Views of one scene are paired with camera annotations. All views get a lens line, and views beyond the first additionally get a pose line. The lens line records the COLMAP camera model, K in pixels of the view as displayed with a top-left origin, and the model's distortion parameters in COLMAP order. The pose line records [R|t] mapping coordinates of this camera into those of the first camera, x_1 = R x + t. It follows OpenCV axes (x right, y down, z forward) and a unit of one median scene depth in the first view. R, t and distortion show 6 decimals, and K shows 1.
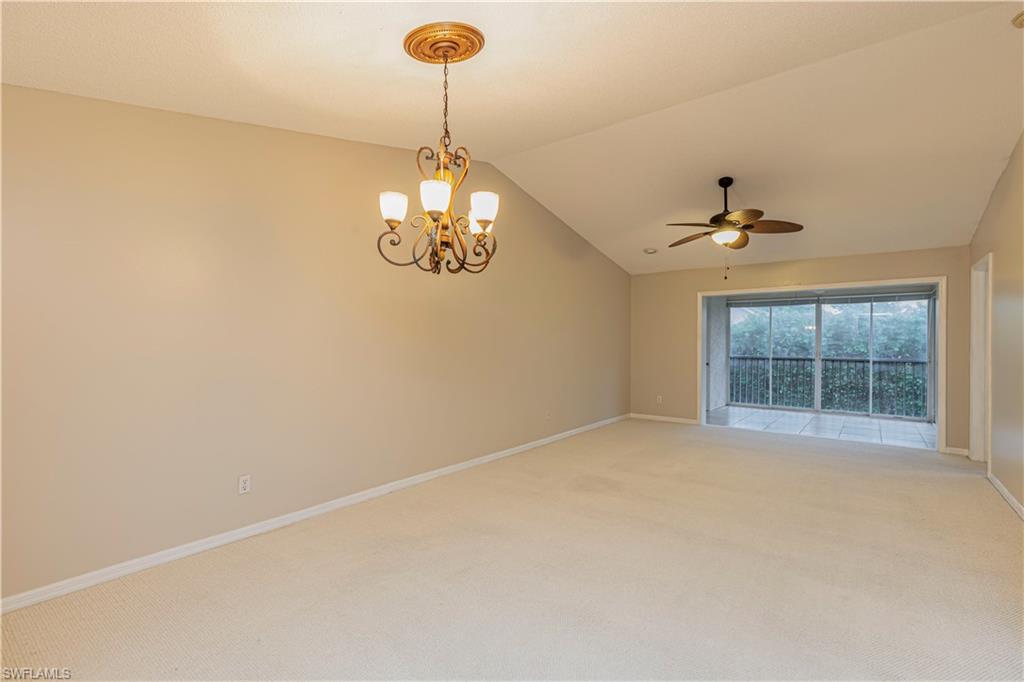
lens RADIAL K [[457.1, 0, 513.4], [0, 457.1, 342.7], [0, 0, 1]] dist [0.003744, -0.000726]
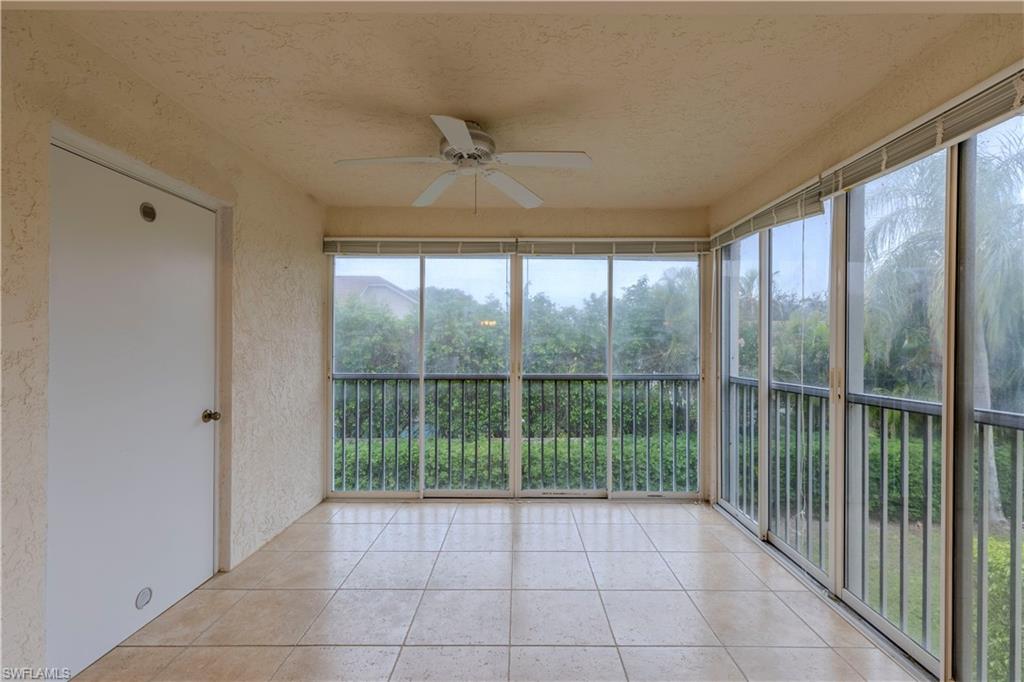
lens RADIAL K [[457.1, 0, 514.1], [0, 457.1, 342.6], [0, 0, 1]] dist [0.003744, -0.000726]
pose [[0.794819, -0.004119, 0.606833, 0.394355], [0.005965, 0.999982, -0.001026, 0.002605], [-0.606817, 0.004436, 0.794829, 0.646255]]
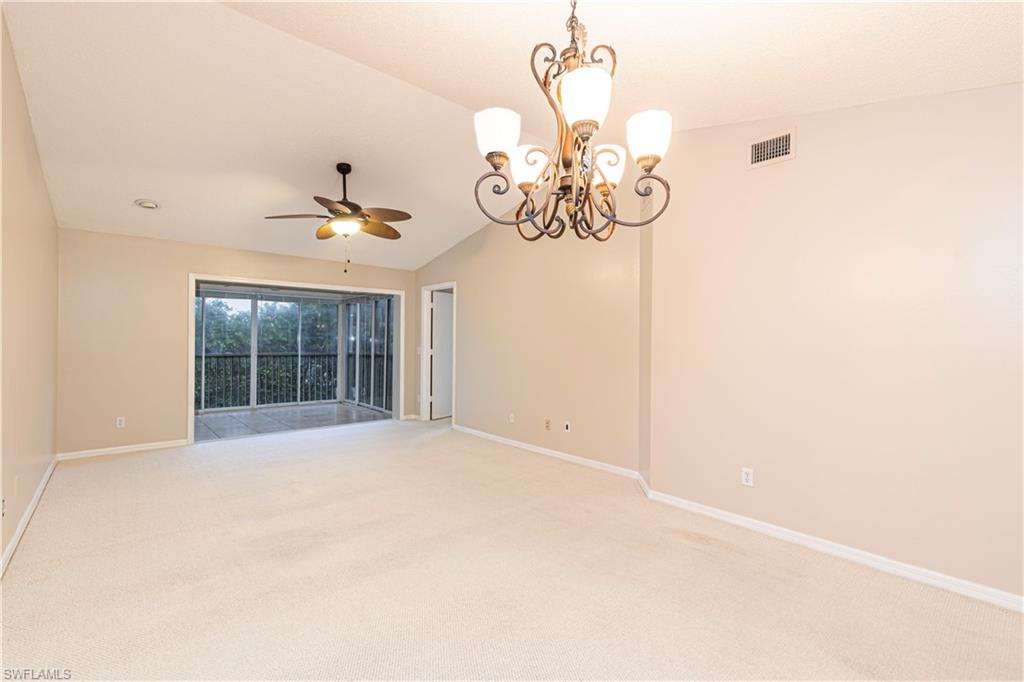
lens RADIAL K [[457.1, 0, 515.0], [0, 457.1, 338.8], [0, 0, 1]] dist [0.003744, -0.000726]
pose [[0.193943, -0.000153, 0.981013, -0.201491], [-0.002466, 0.999997, 0.000643, -0.001793], [-0.981010, -0.002543, 0.193942, 0.249305]]
